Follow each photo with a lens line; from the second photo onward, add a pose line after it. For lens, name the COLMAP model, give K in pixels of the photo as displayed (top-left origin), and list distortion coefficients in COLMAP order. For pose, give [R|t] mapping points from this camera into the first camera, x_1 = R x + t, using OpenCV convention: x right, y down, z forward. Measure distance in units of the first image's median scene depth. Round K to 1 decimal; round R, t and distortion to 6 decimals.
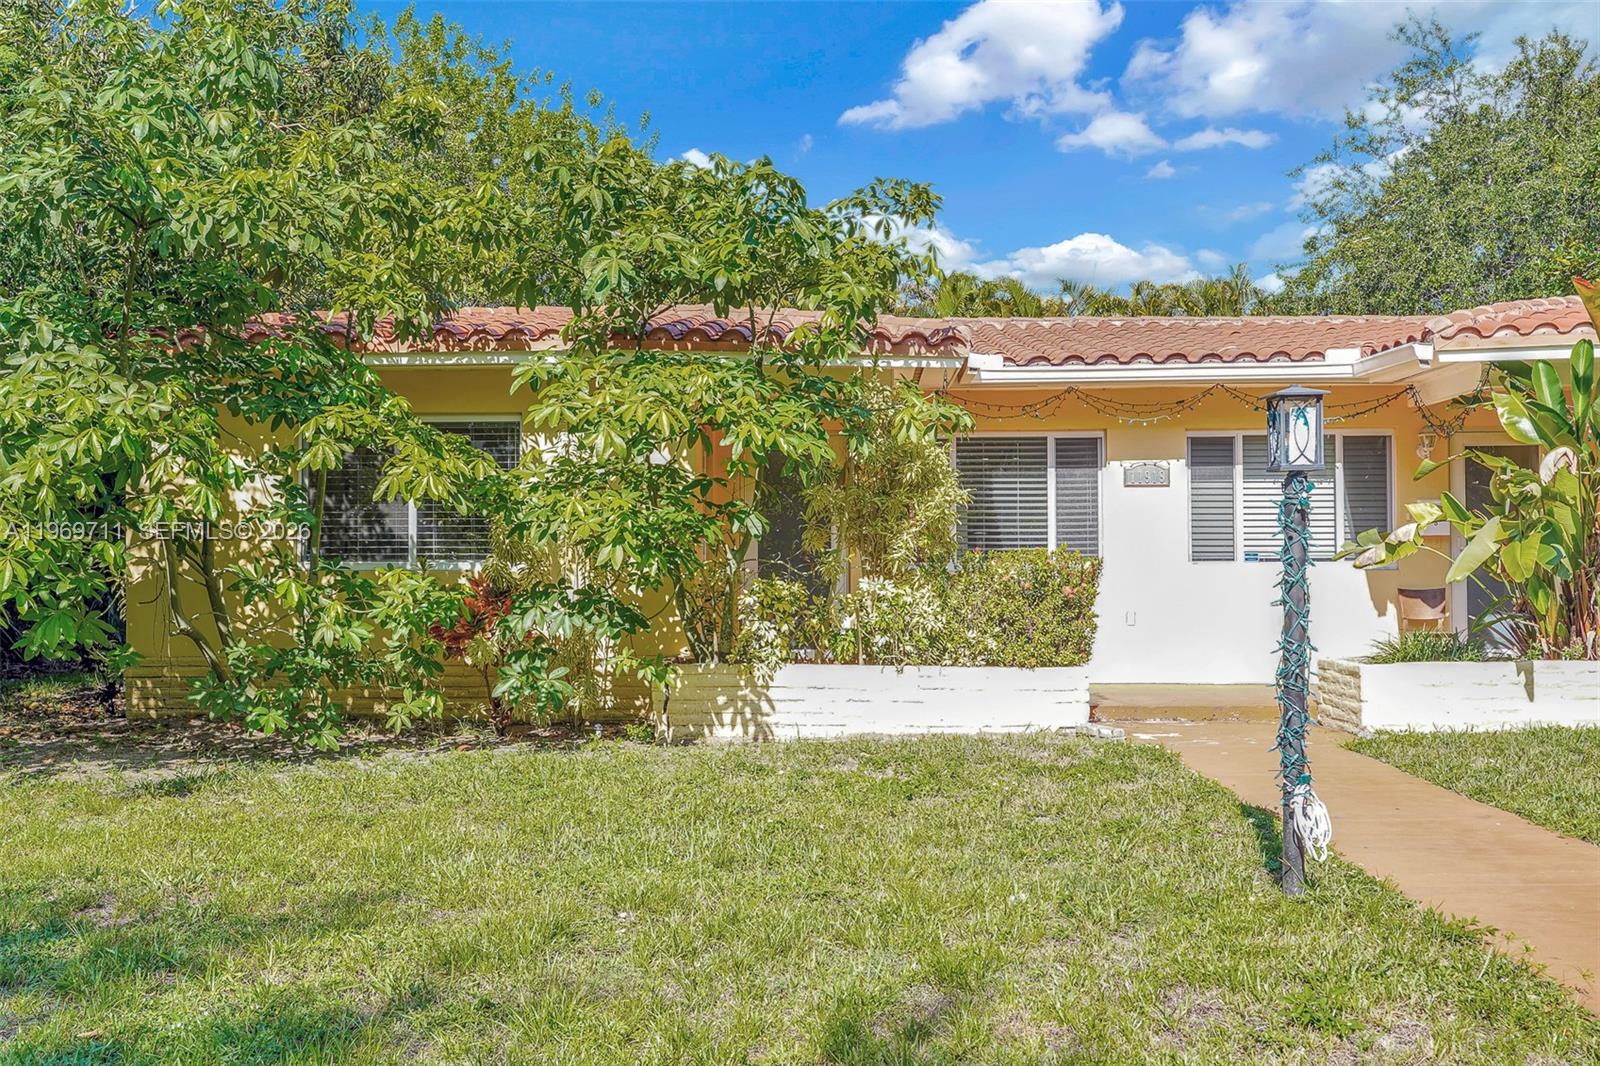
lens RADIAL K [[1469.7, 0, 800.9], [0, 1469.7, 540.0], [0, 0, 1]] dist [0.001168, 0.000000]
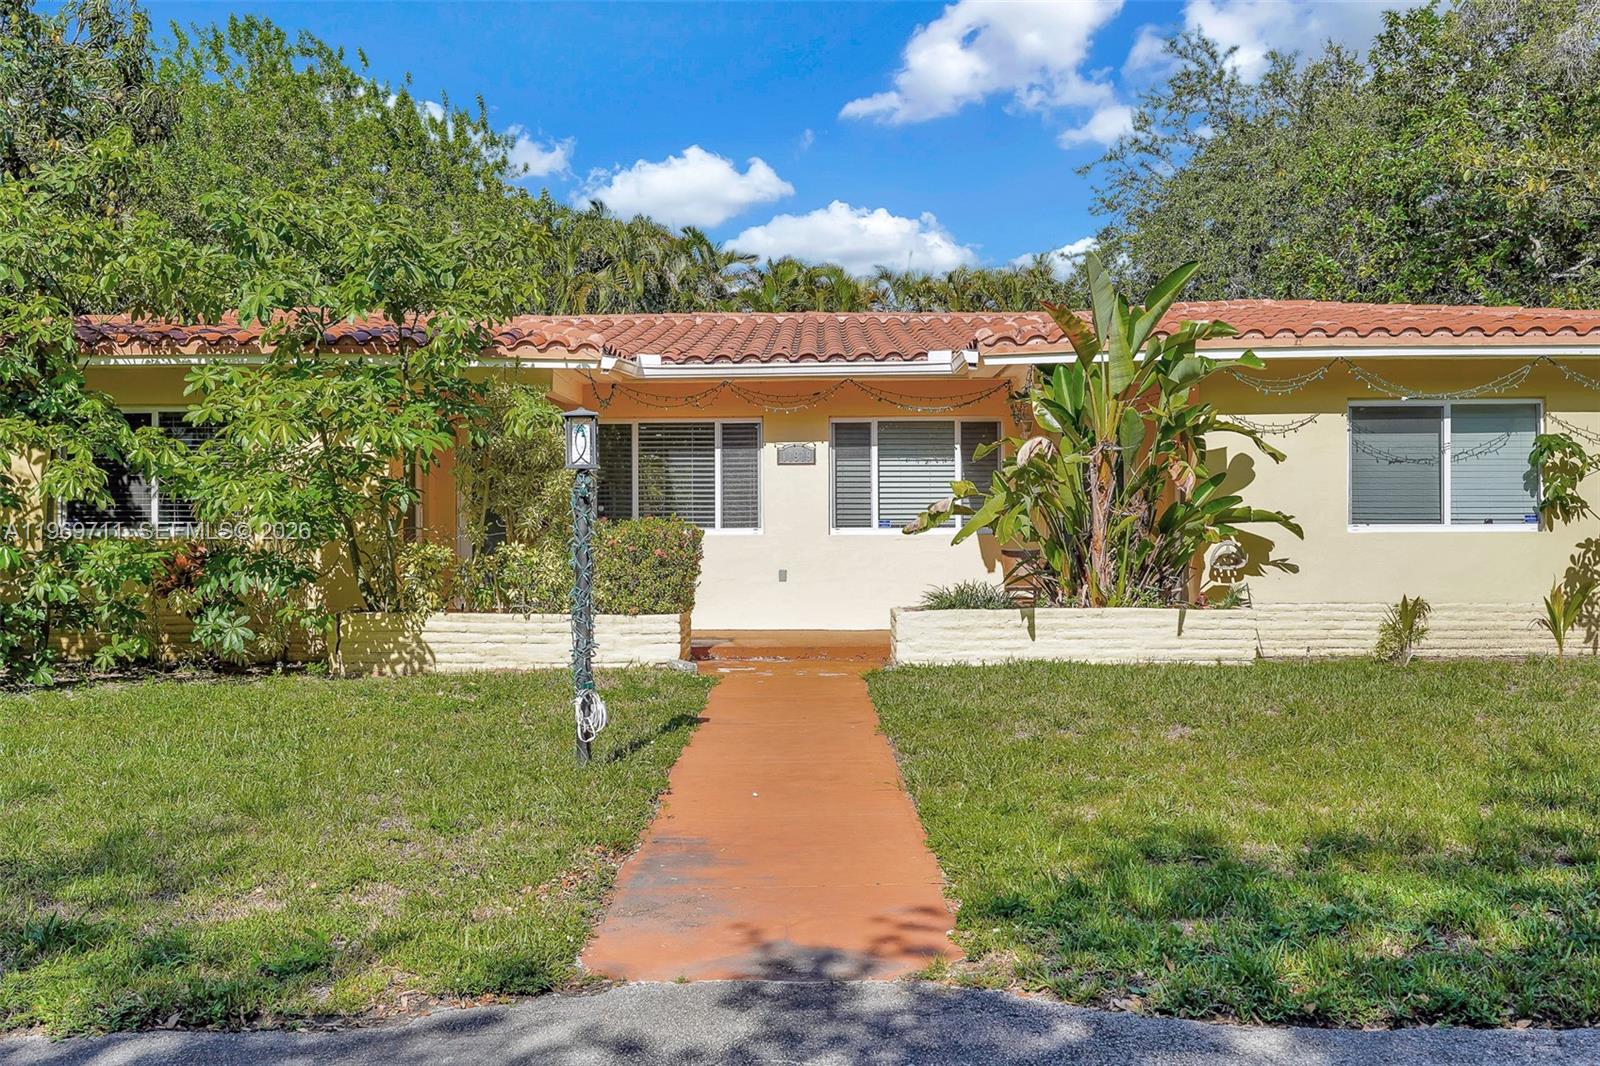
lens RADIAL K [[1425.7, 0, 792.7], [0, 1425.7, 528.3], [0, 0, 1]] dist [-0.003998, -0.002942]
pose [[0.999631, -0.002261, 0.027079, 0.253183], [0.001759, 0.999826, 0.018562, -0.007556], [-0.027116, -0.018507, 0.999461, -0.194217]]
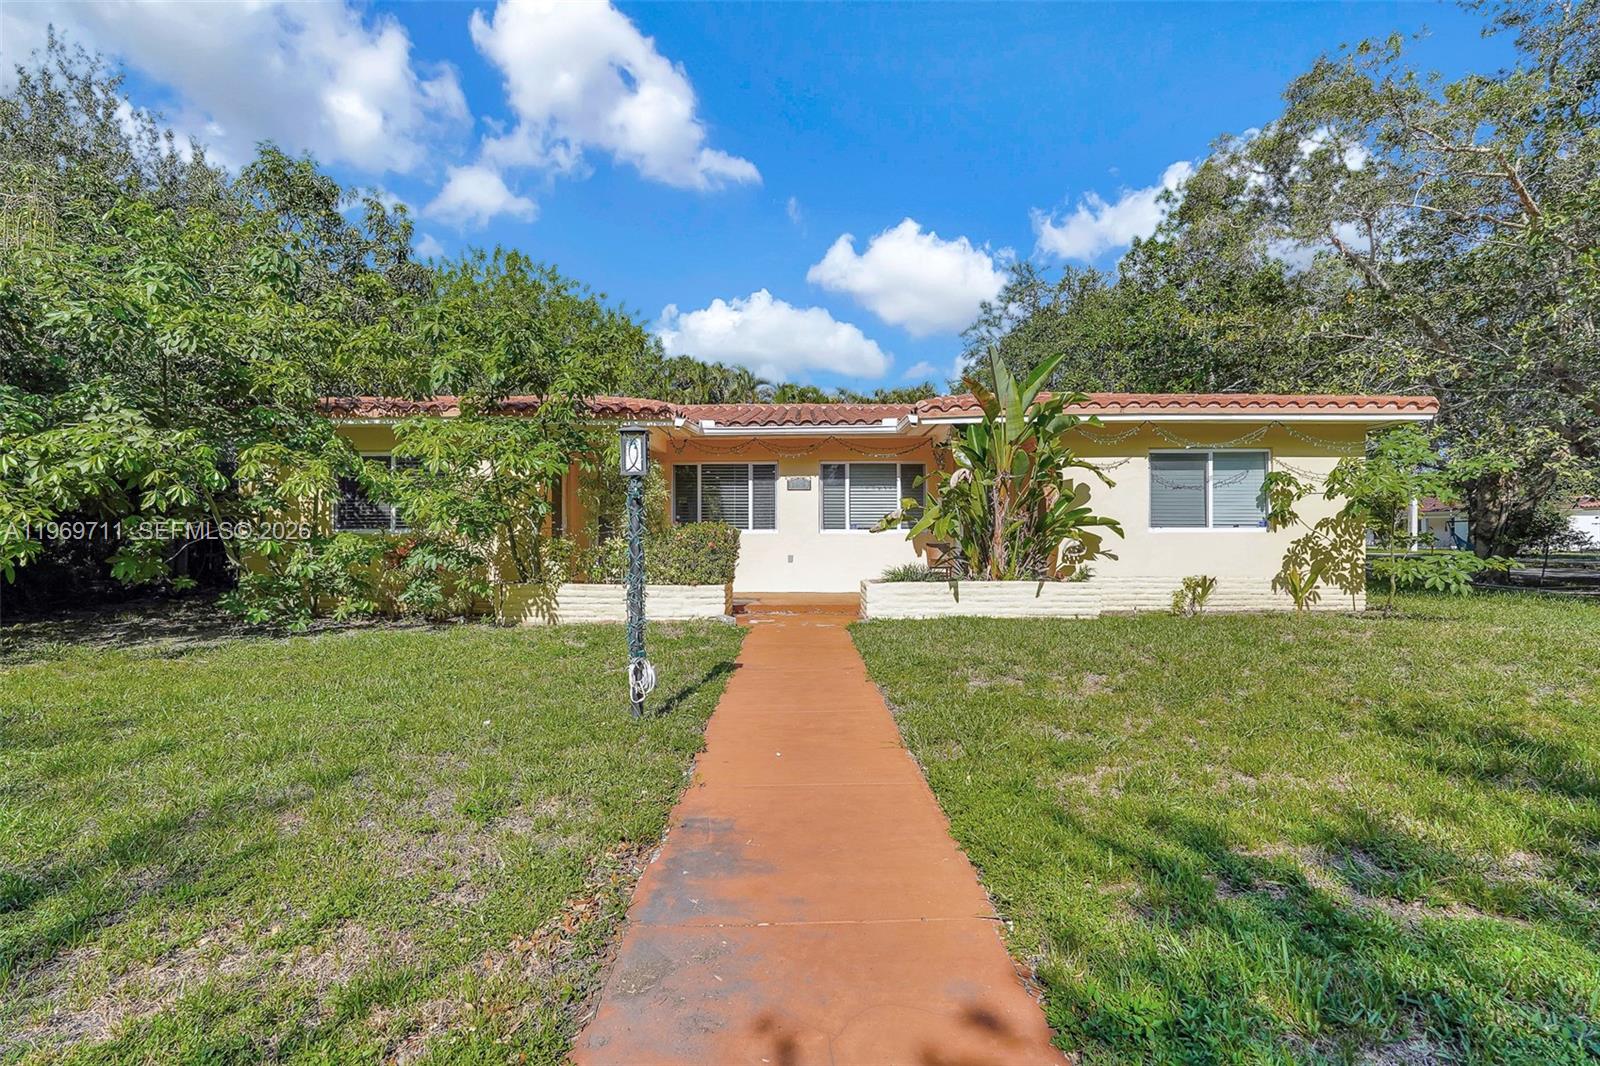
lens RADIAL K [[718.2, 0, 794.4], [0, 718.2, 531.4], [0, 0, 1]] dist [-0.017861, 0.008460]
pose [[0.999438, -0.000022, 0.033508, 0.249120], [-0.000562, 0.999848, 0.017421, 0.001814], [-0.033503, -0.017430, 0.999287, 0.077310]]
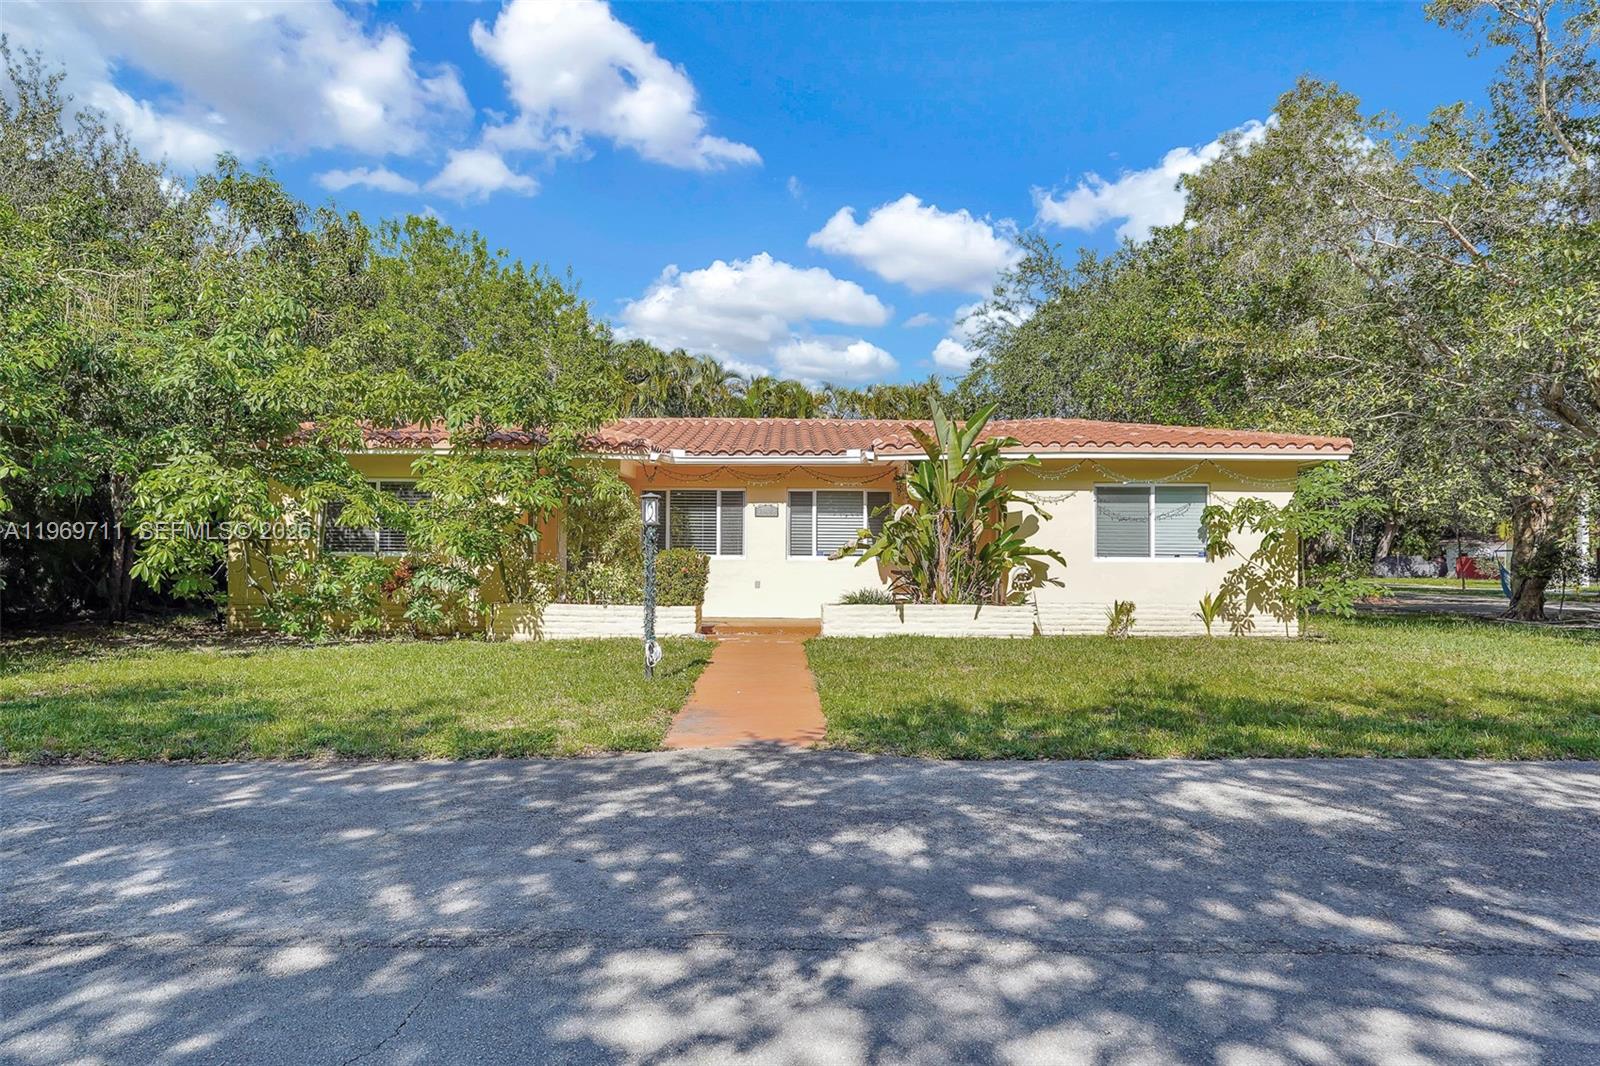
lens RADIAL K [[1038.9, 0, 795.5], [0, 1038.9, 528.5], [0, 0, 1]] dist [-0.012098, 0.003079]
pose [[0.998557, 0.010291, 0.052714, 0.253500], [-0.009931, 0.999926, -0.007085, -0.014094], [-0.052783, 0.006551, 0.998585, -0.474331]]
